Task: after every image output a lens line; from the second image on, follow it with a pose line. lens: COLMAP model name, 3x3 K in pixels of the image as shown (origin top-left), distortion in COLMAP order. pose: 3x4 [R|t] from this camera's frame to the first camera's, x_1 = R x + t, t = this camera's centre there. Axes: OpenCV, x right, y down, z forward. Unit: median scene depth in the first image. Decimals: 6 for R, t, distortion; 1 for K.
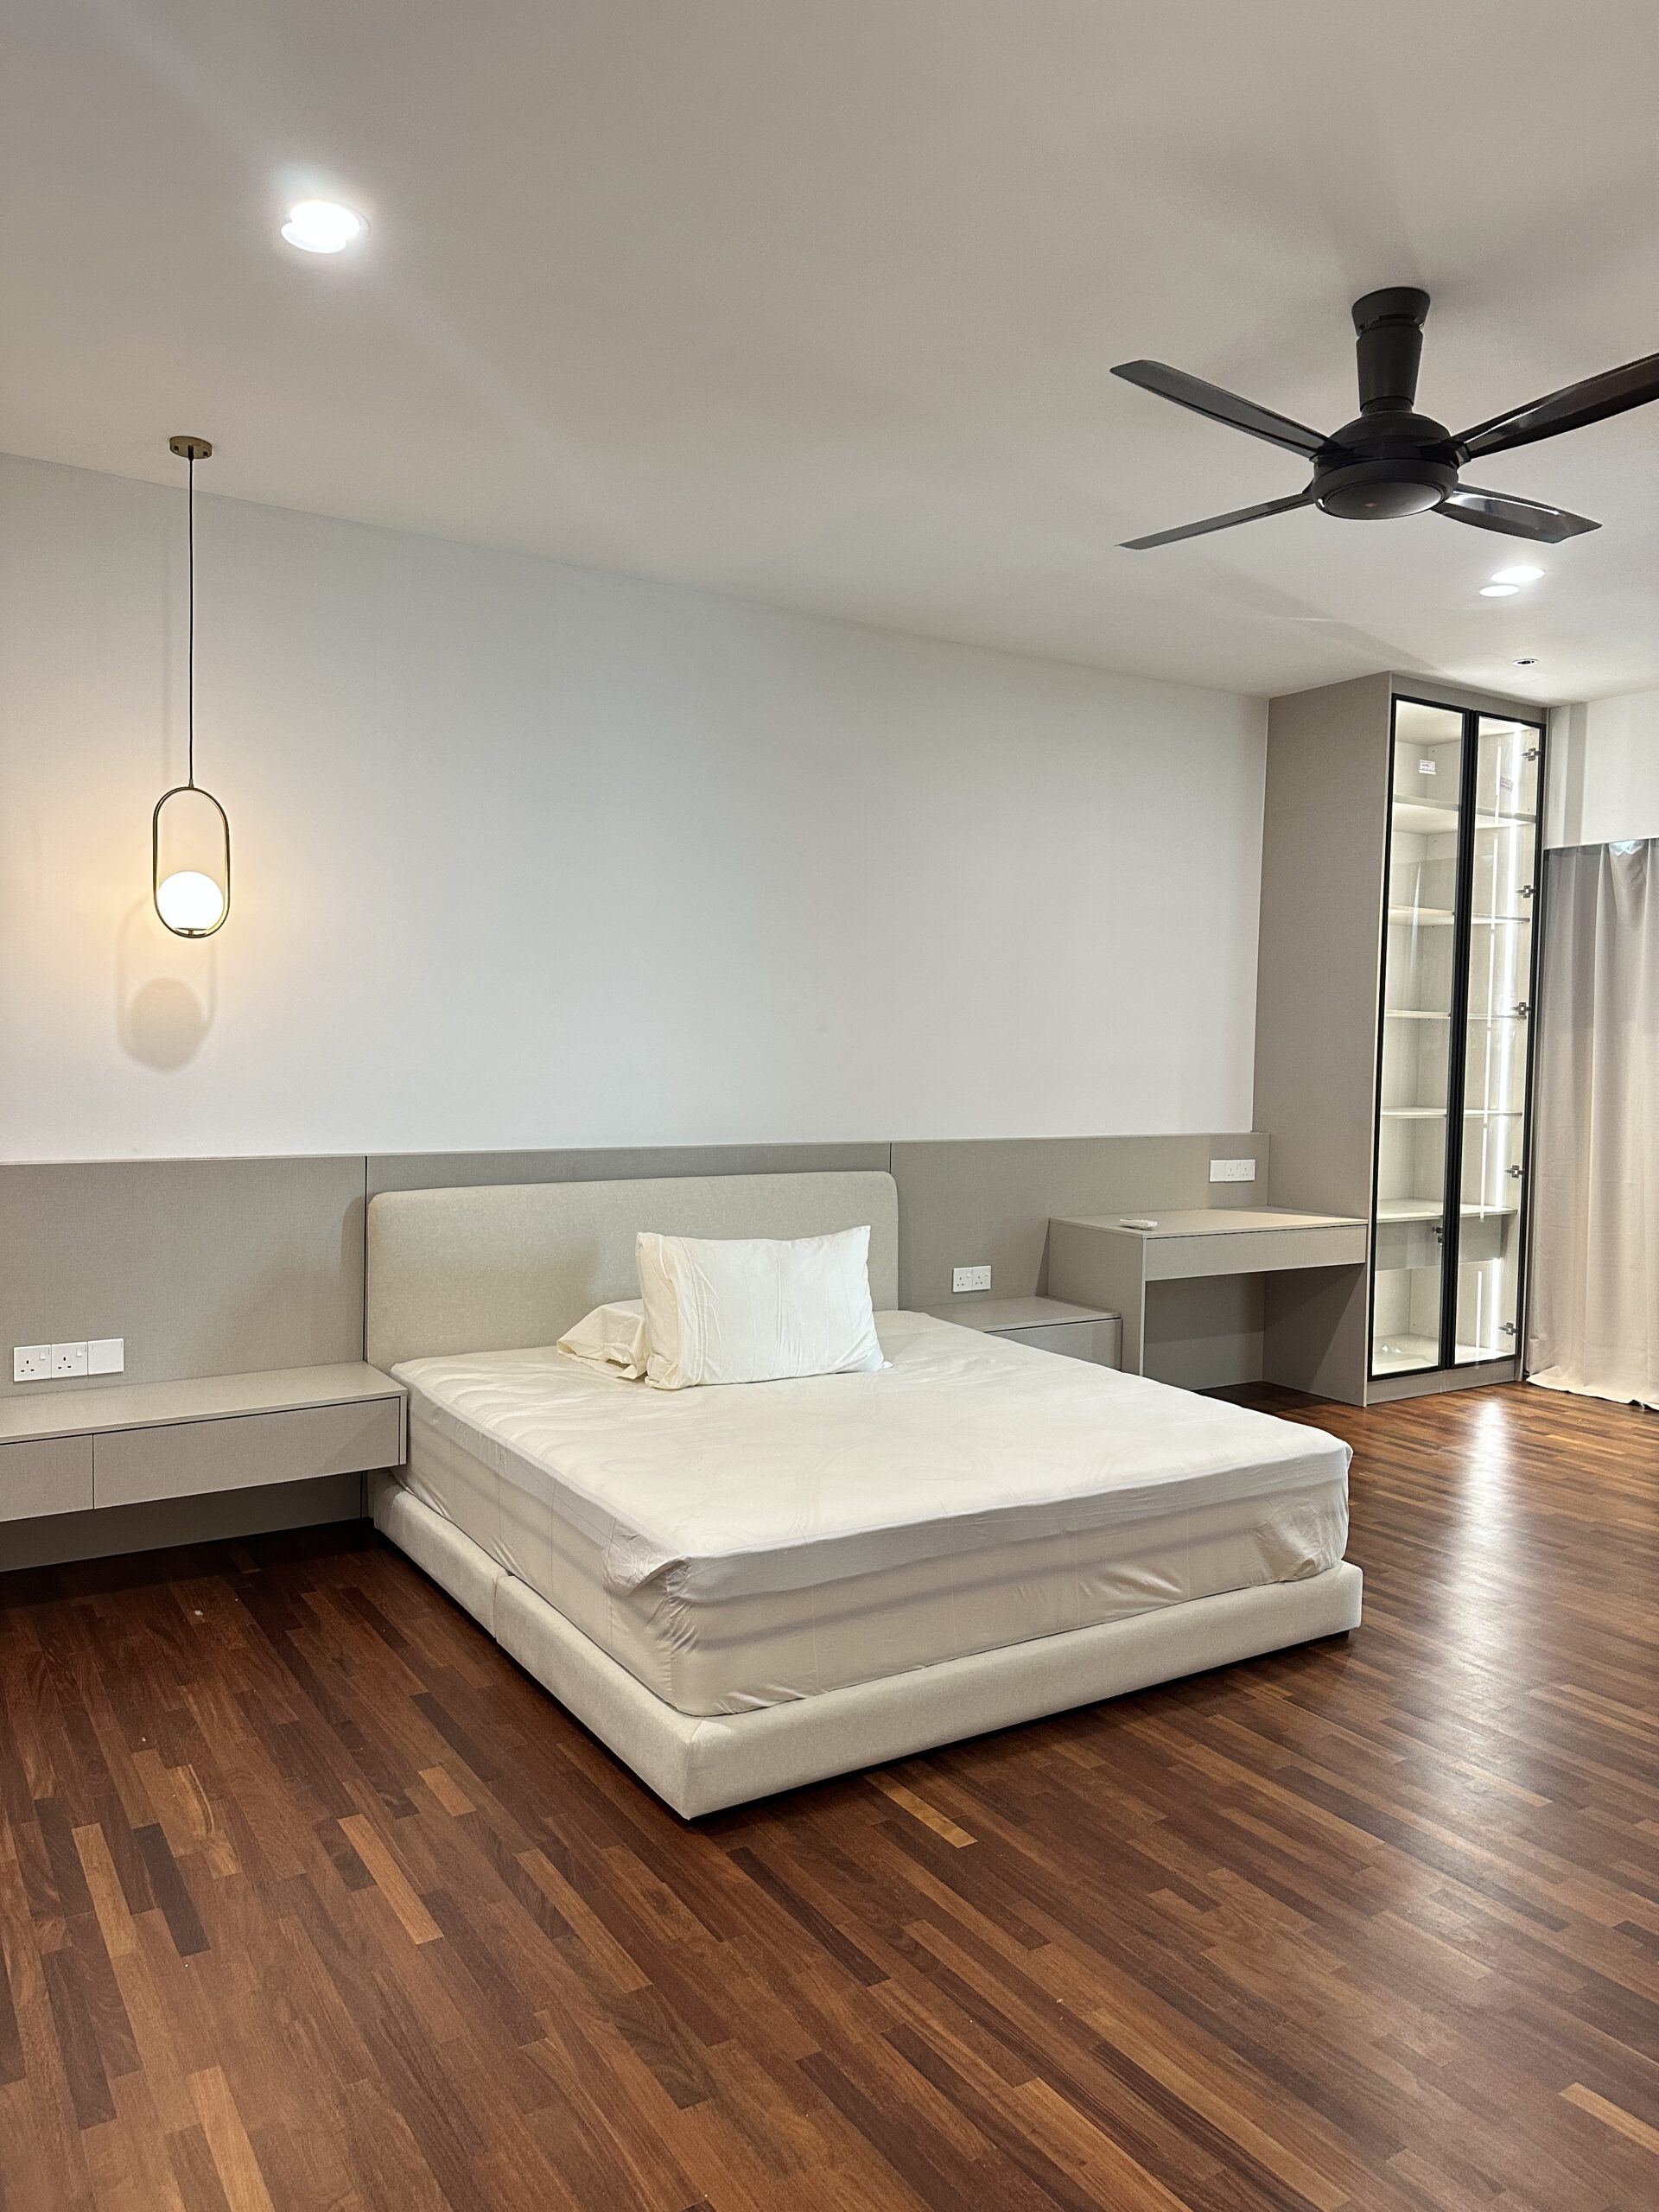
lens RADIAL K [[1492.8, 0, 829.5], [0, 1492.8, 1106.0], [0, 0, 1]] dist [-0.054454, -0.000574]
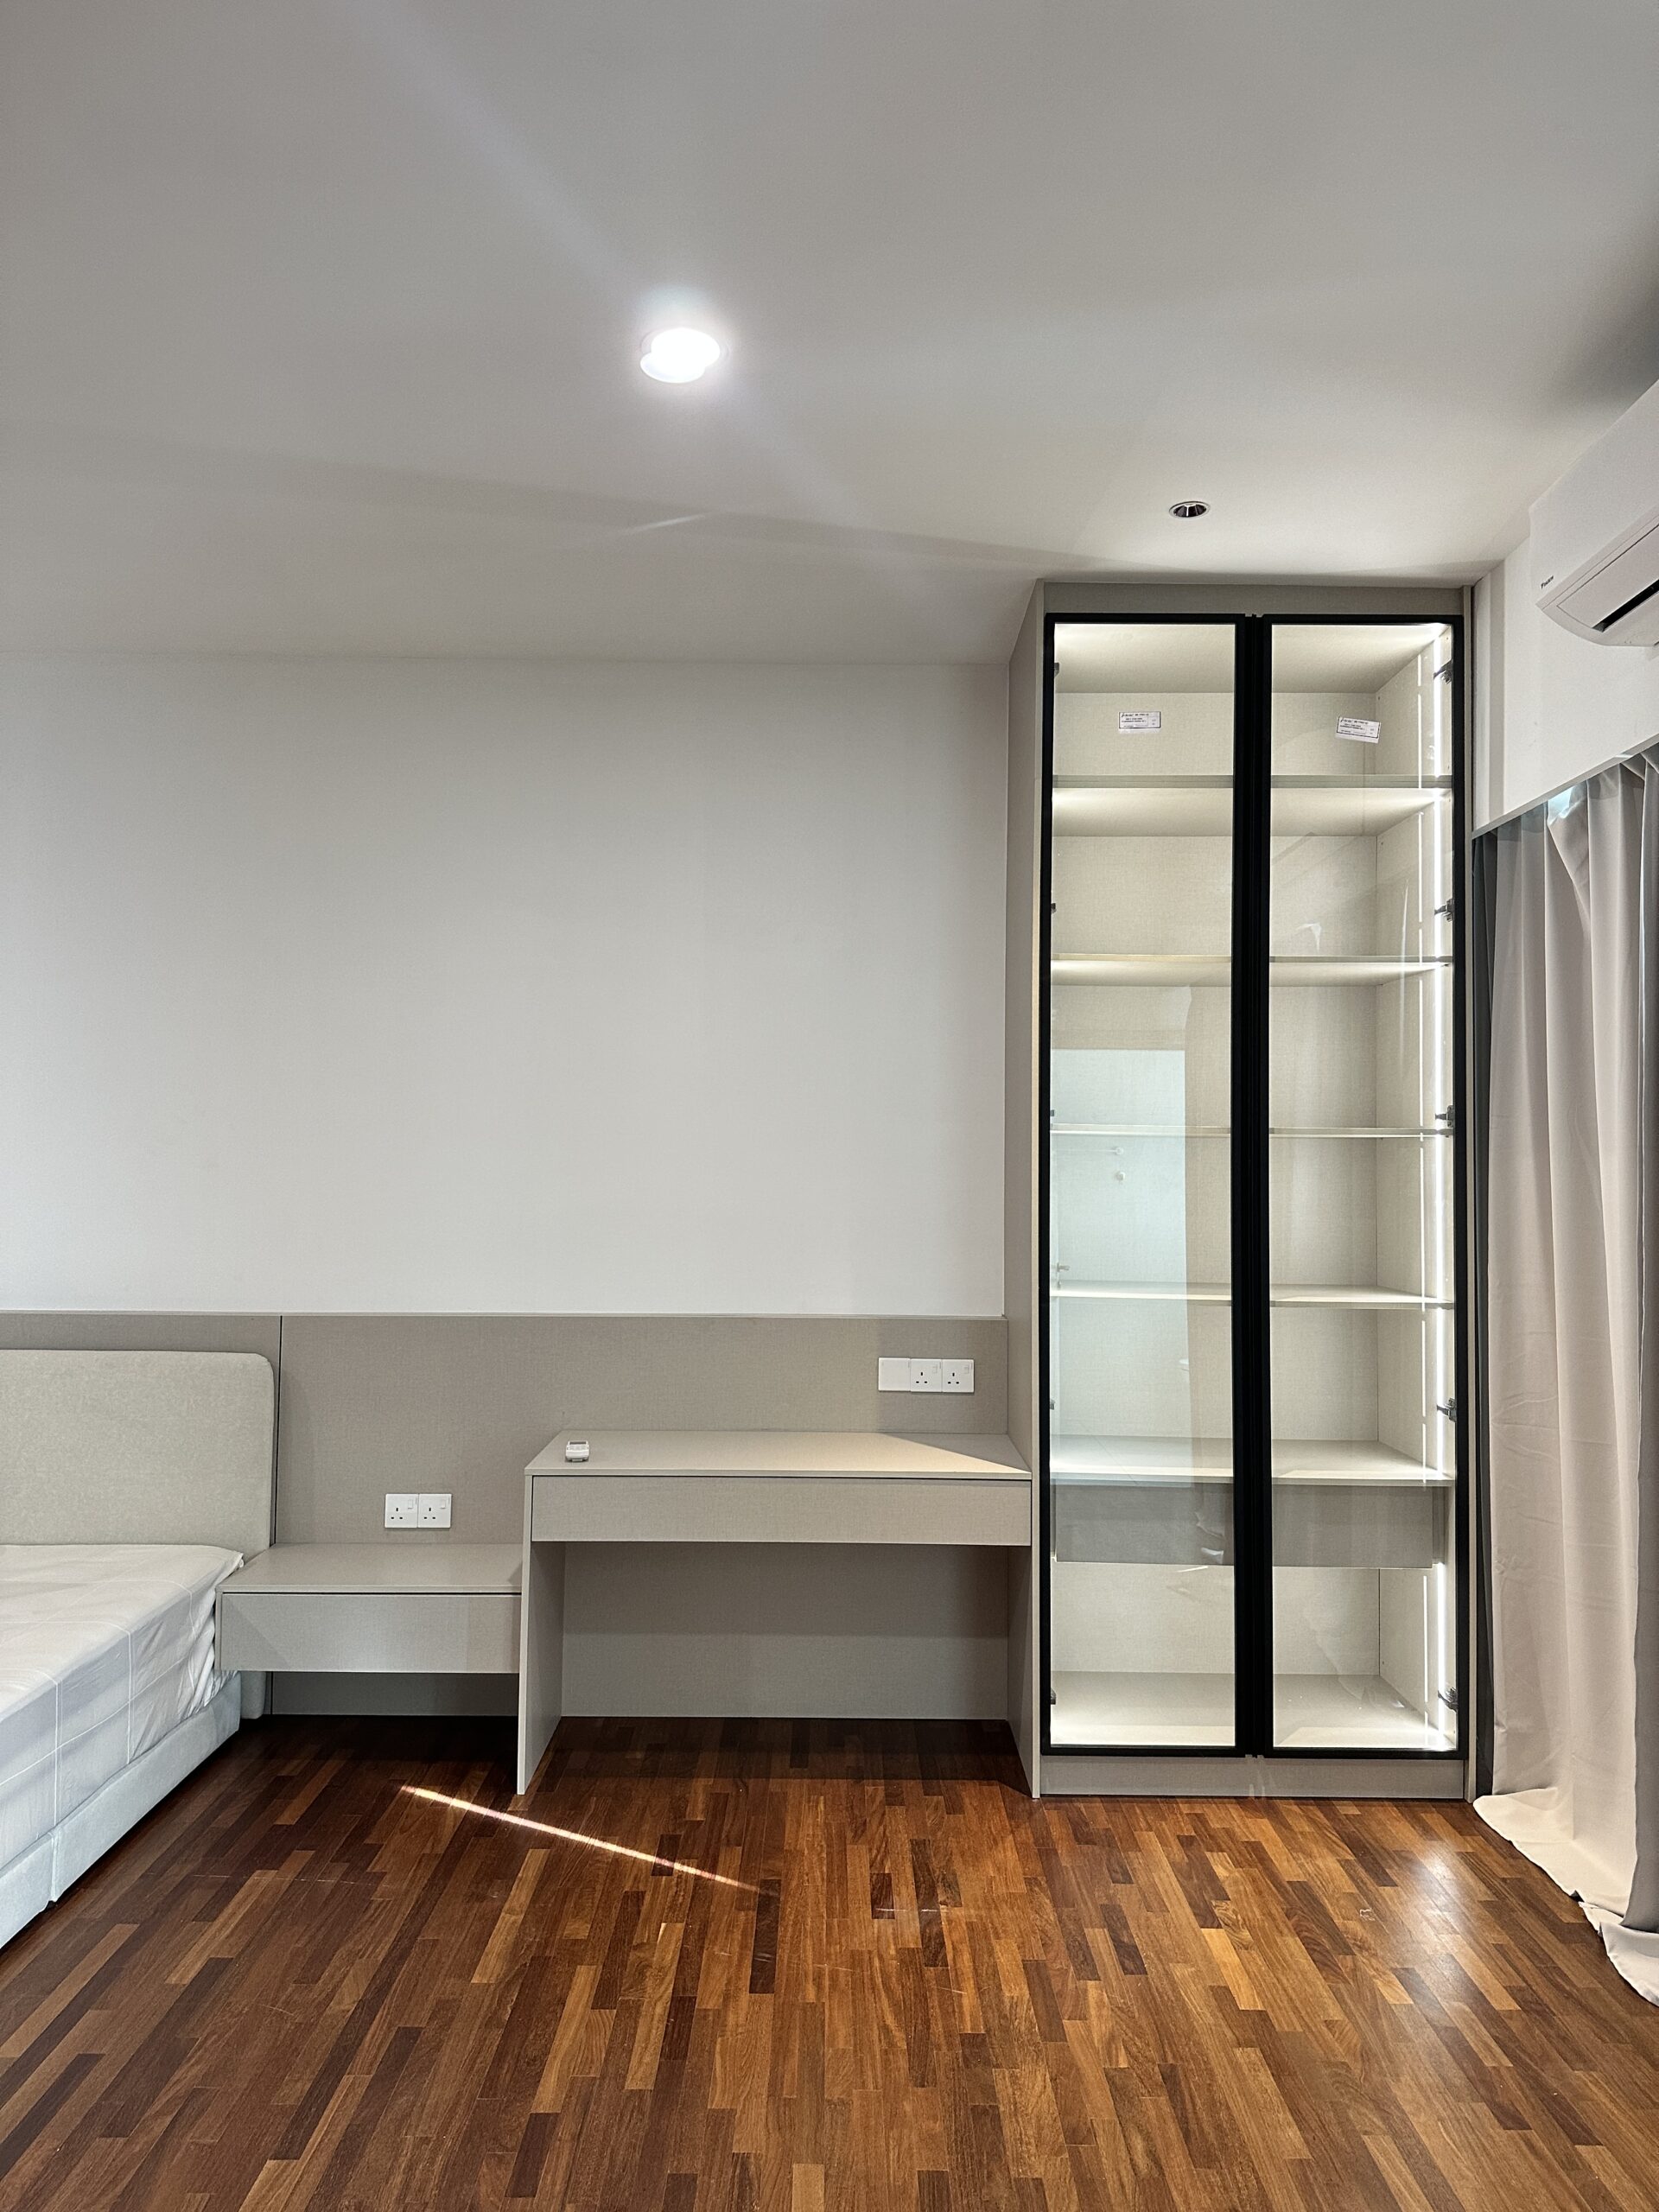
lens RADIAL K [[1573.0, 0, 829.5], [0, 1573.0, 1106.0], [0, 0, 1]] dist [0.074063, -0.089967]
pose [[0.878332, -0.029553, -0.477136, 0.573650], [-0.018597, 0.995219, -0.095877, -0.007452], [0.477689, 0.093085, 0.873584, 0.368035]]
